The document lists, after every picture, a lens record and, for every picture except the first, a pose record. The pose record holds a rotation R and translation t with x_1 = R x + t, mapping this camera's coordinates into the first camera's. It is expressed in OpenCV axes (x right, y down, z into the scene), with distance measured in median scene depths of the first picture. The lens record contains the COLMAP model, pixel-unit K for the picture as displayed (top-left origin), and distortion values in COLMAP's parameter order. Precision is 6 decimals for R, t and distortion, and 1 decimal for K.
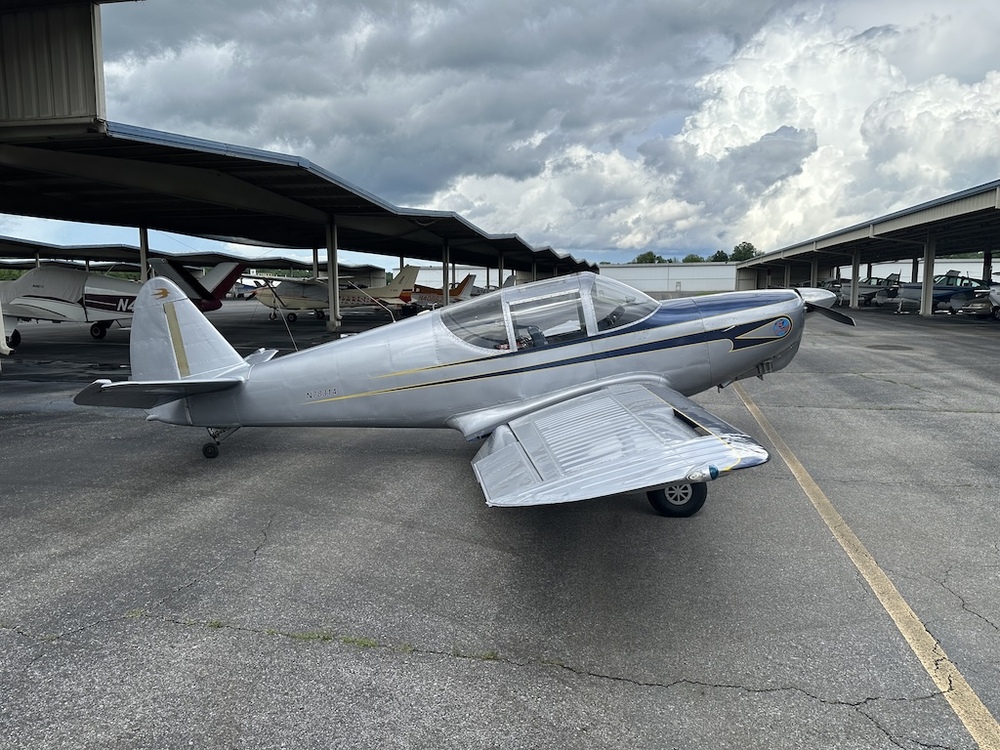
lens RADIAL K [[706.7, 0, 493.3], [0, 706.7, 402.0], [0, 0, 1]] dist [0.078144, -0.118134]
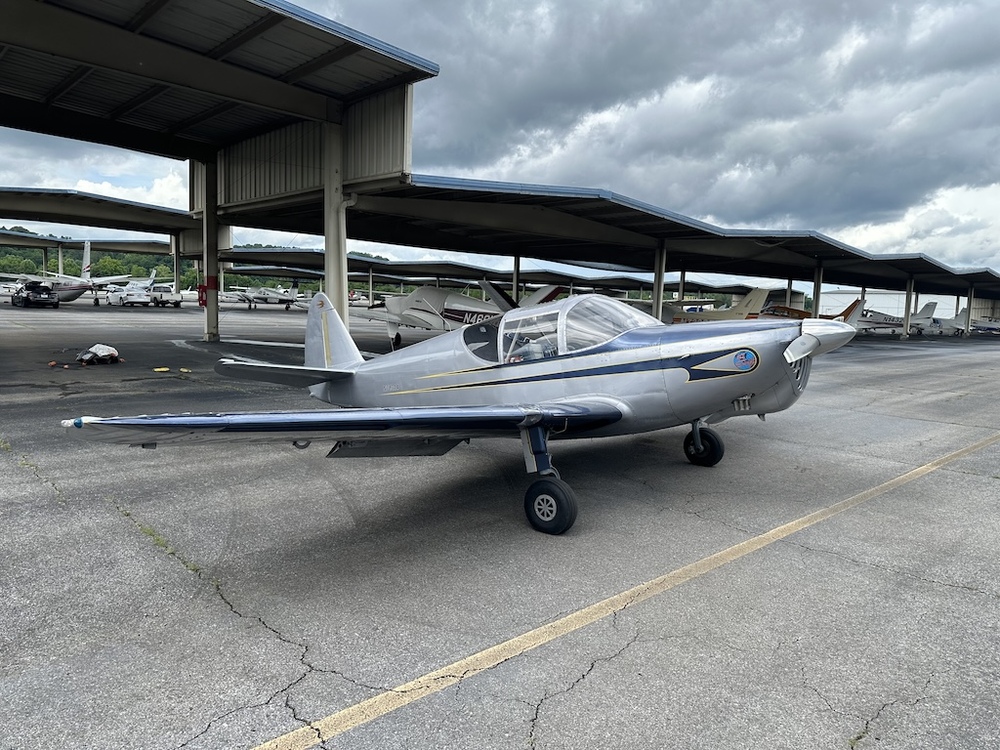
lens RADIAL K [[709.4, 0, 503.9], [0, 709.4, 374.8], [0, 0, 1]] dist [0.045837, -0.065693]
pose [[0.826337, 0.084640, -0.556779, 0.616134], [-0.121846, 0.992095, -0.030019, -0.021167], [0.549837, 0.092647, 0.830118, 0.079179]]
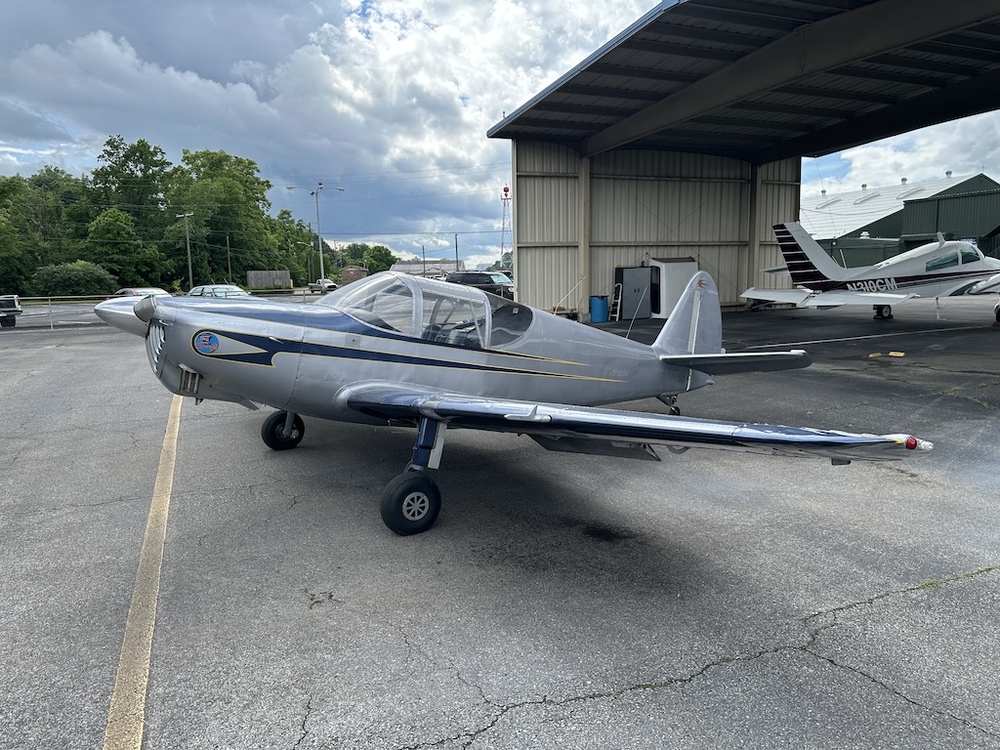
lens RADIAL K [[703.3, 0, 496.9], [0, 703.3, 375.1], [0, 0, 1]] dist [0.051748, -0.068620]
pose [[-0.817125, 0.097475, -0.568160, 0.573694], [-0.064984, 0.963742, 0.258802, -0.315181], [0.572786, 0.248395, -0.781163, 1.920770]]
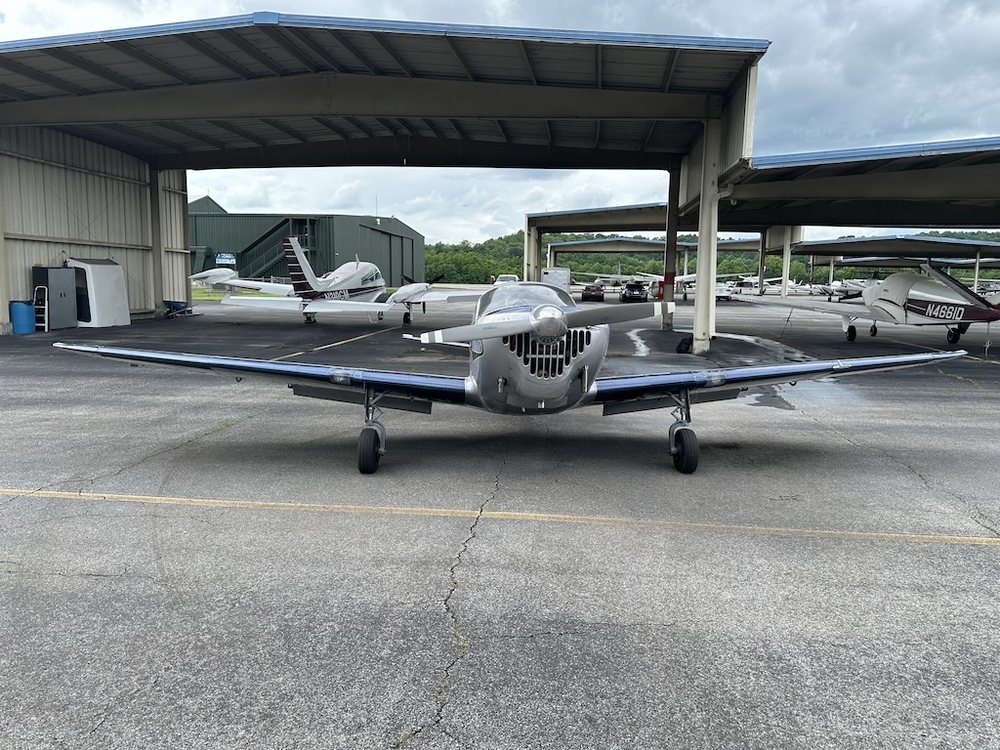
lens RADIAL K [[709.4, 0, 503.9], [0, 709.4, 374.8], [0, 0, 1]] dist [0.045837, -0.065693]
pose [[0.095504, 0.129854, -0.986923, 1.258980], [-0.167912, 0.979349, 0.112609, -0.163428], [0.981165, 0.154961, 0.115336, 0.882573]]
